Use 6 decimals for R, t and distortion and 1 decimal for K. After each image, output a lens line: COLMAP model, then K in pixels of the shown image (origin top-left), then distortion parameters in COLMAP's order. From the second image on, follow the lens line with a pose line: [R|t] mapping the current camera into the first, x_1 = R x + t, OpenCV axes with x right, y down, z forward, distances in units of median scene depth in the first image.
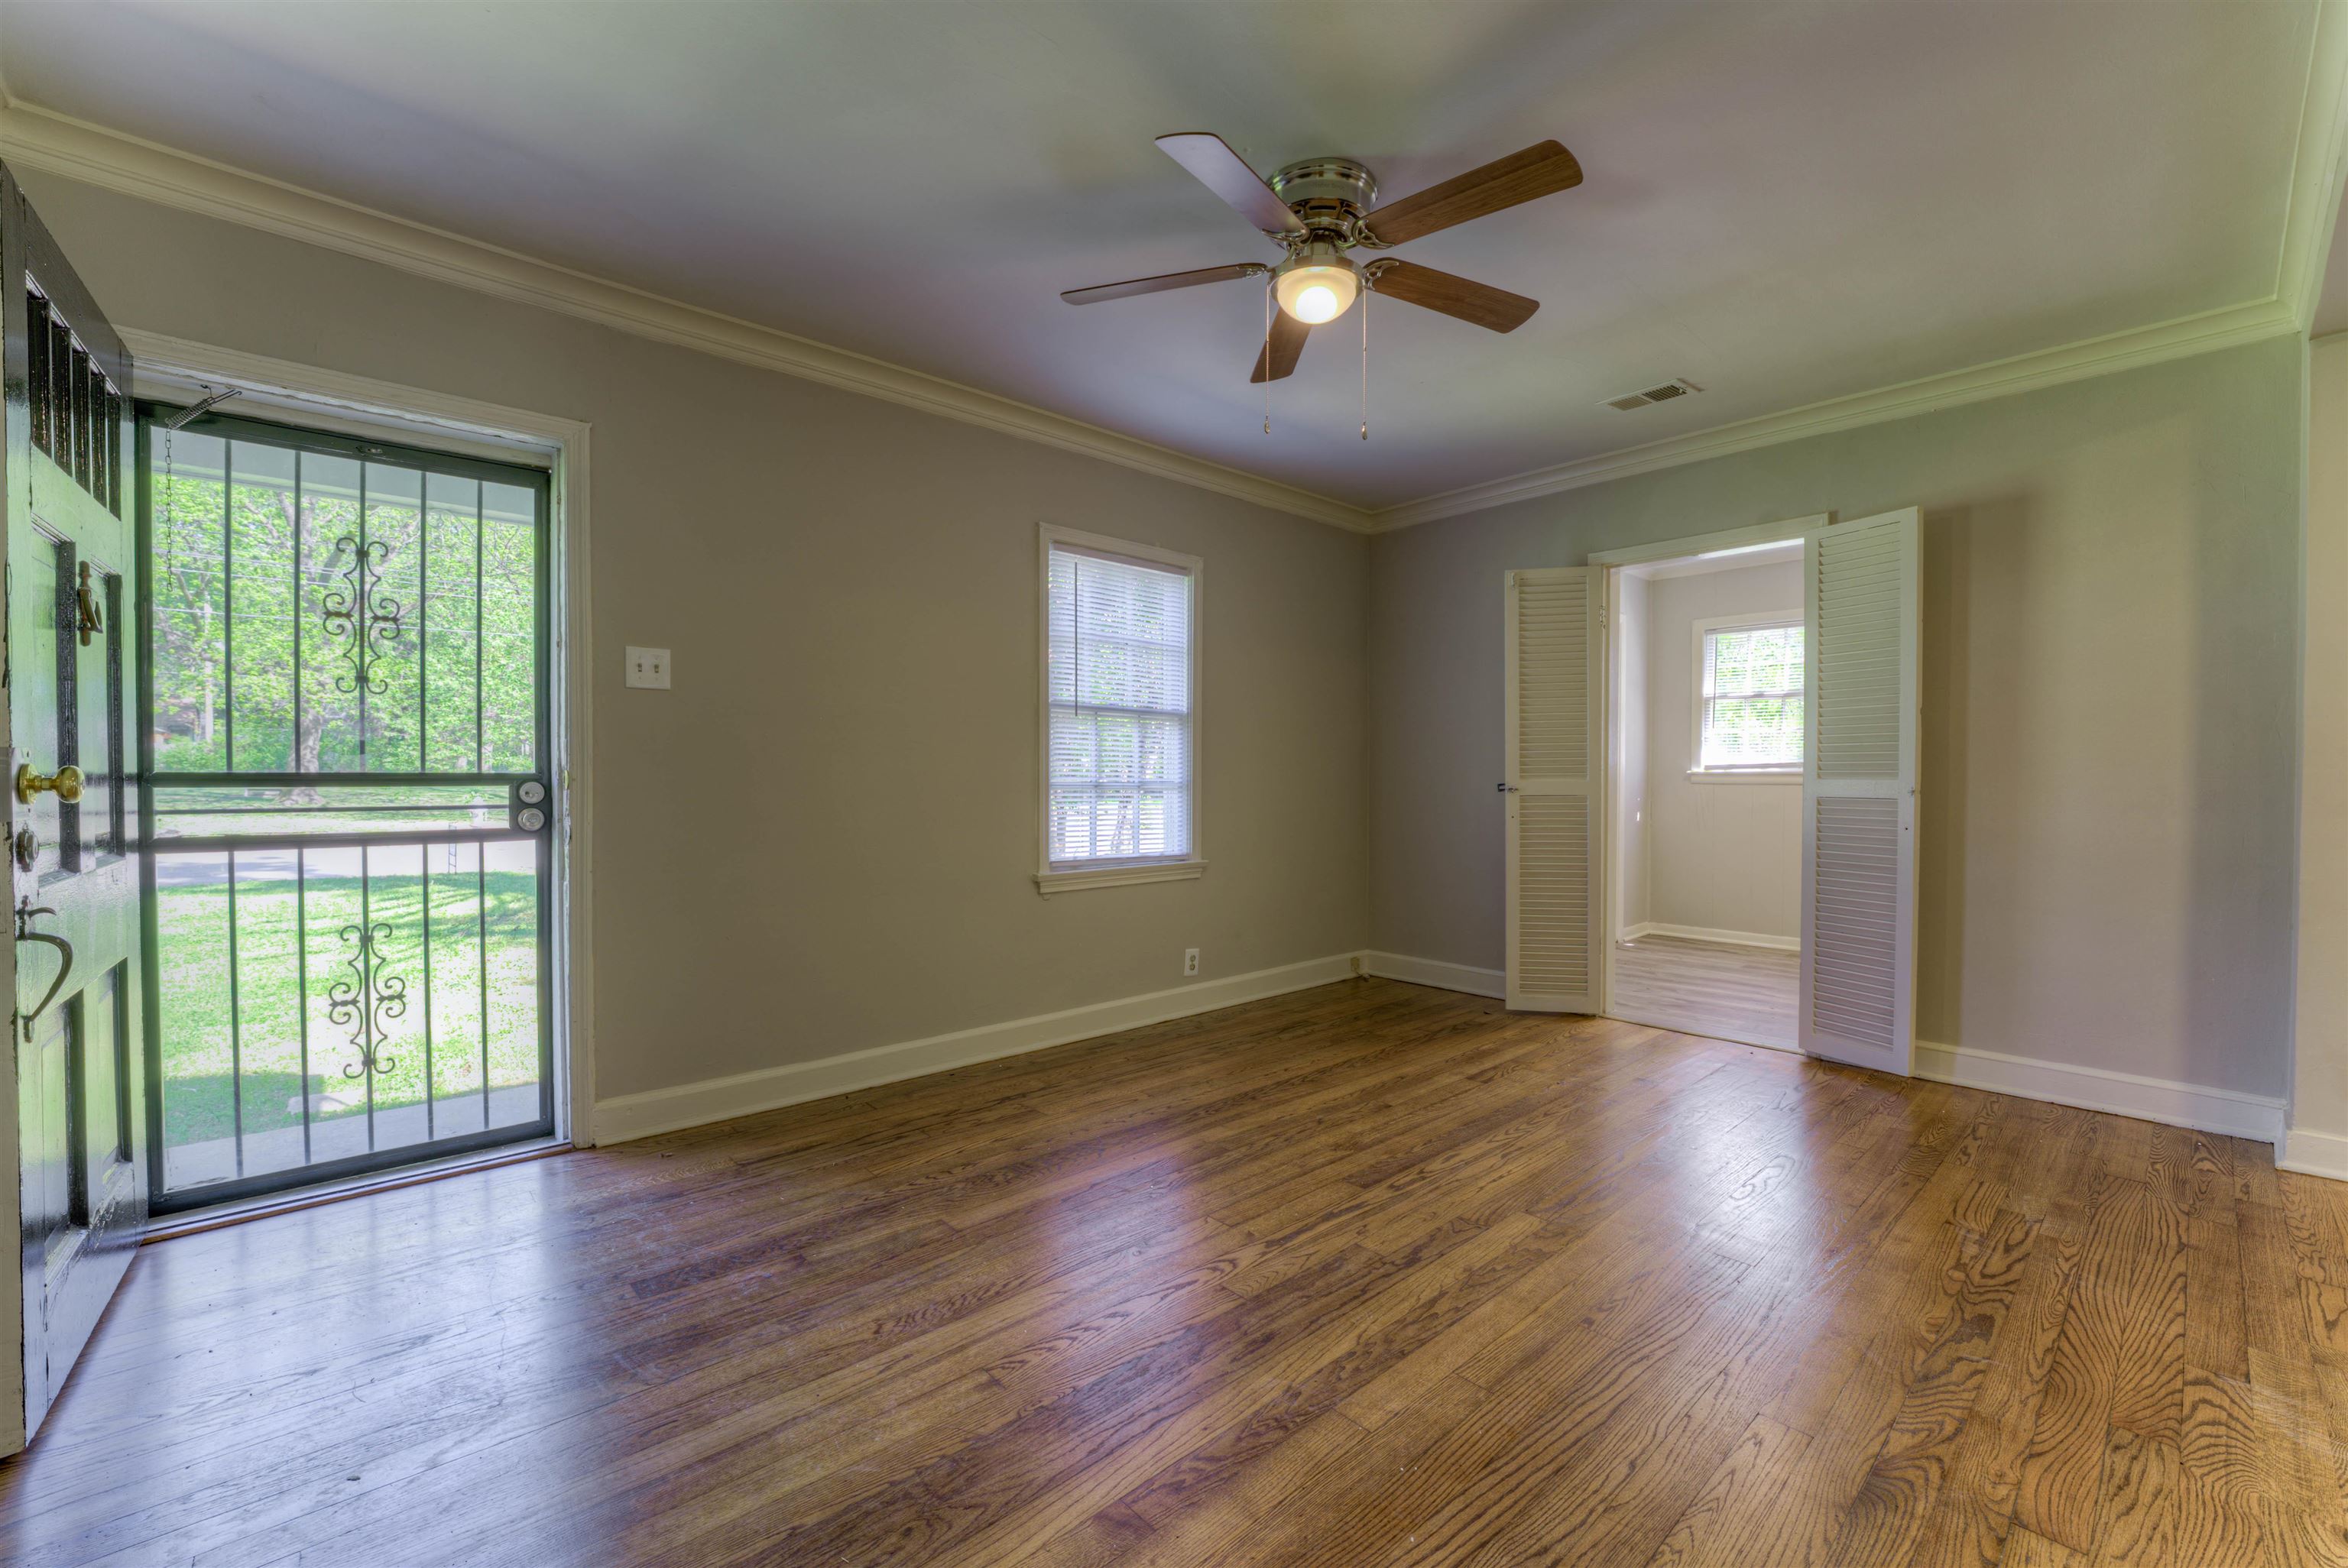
lens RADIAL K [[945.4, 0, 1173.9], [0, 945.4, 790.6], [0, 0, 1]] dist [-0.025904, 0.005525]
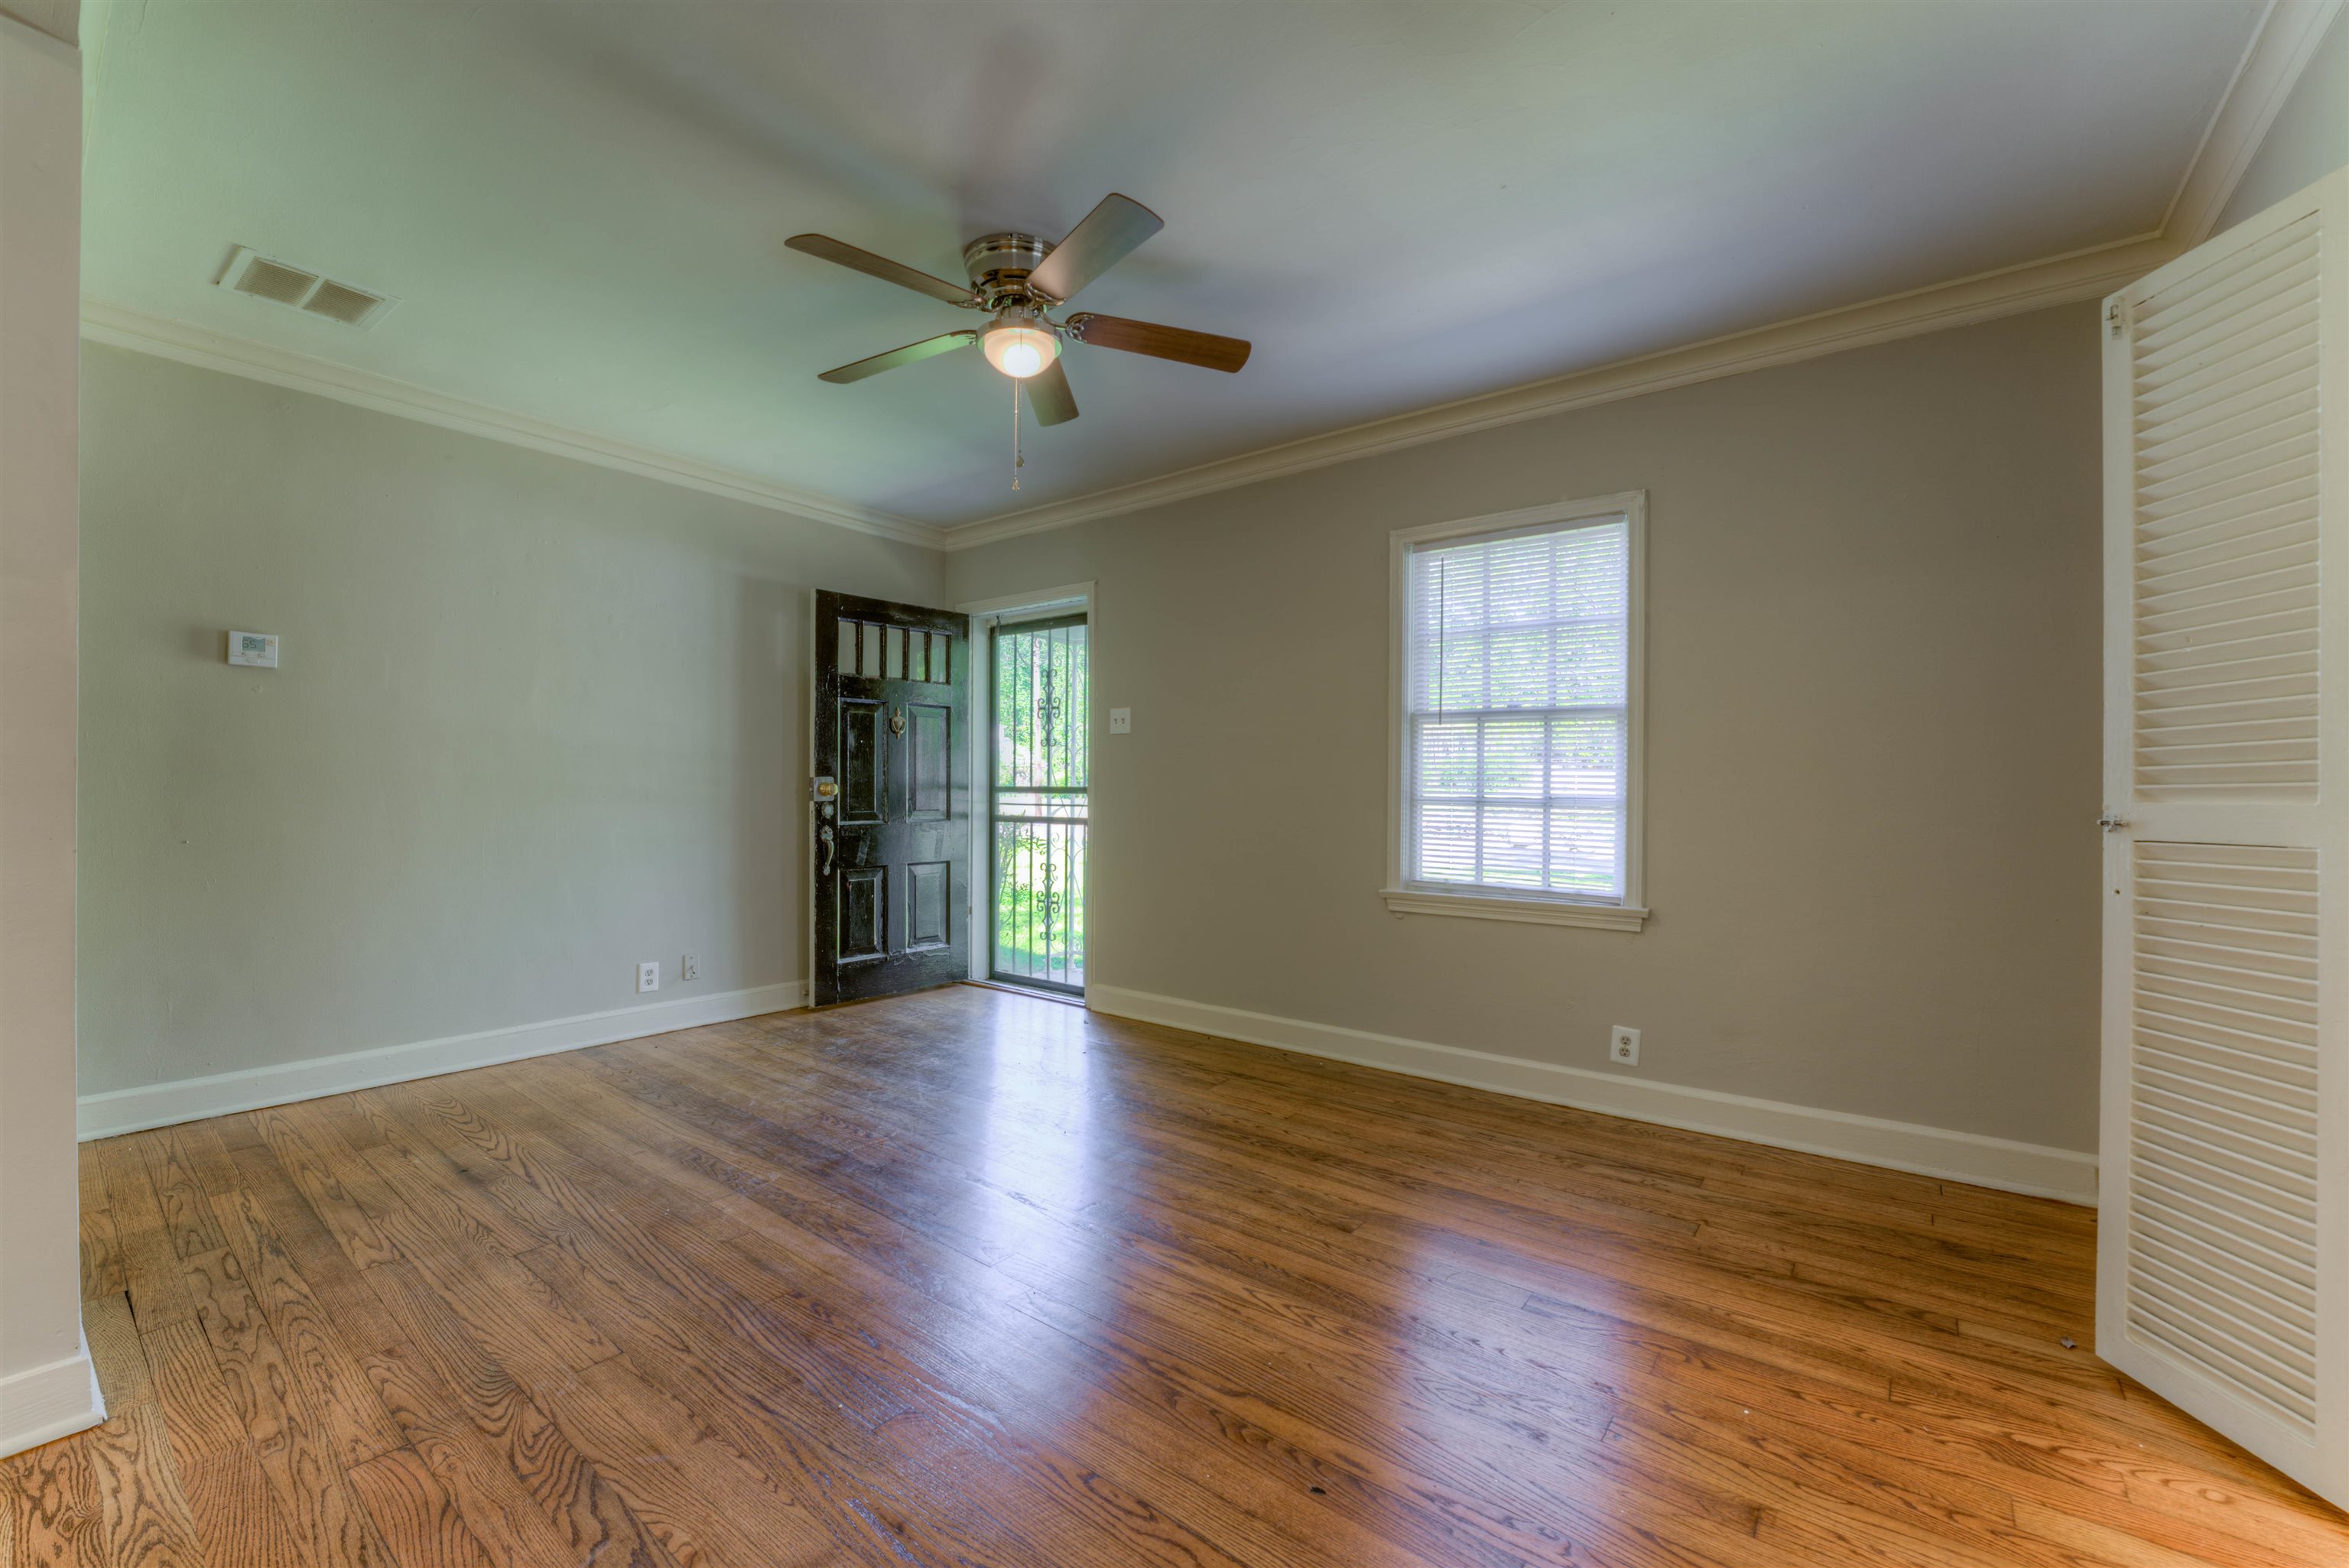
lens RADIAL K [[945.8, 0, 1174.4], [0, 945.8, 790.6], [0, 0, 1]] dist [-0.025904, 0.005525]
pose [[0.183823, 0.000522, -0.982959, 0.764955], [-0.022132, 0.999749, -0.003608, -0.006213], [0.982710, 0.022418, 0.183788, 0.591042]]
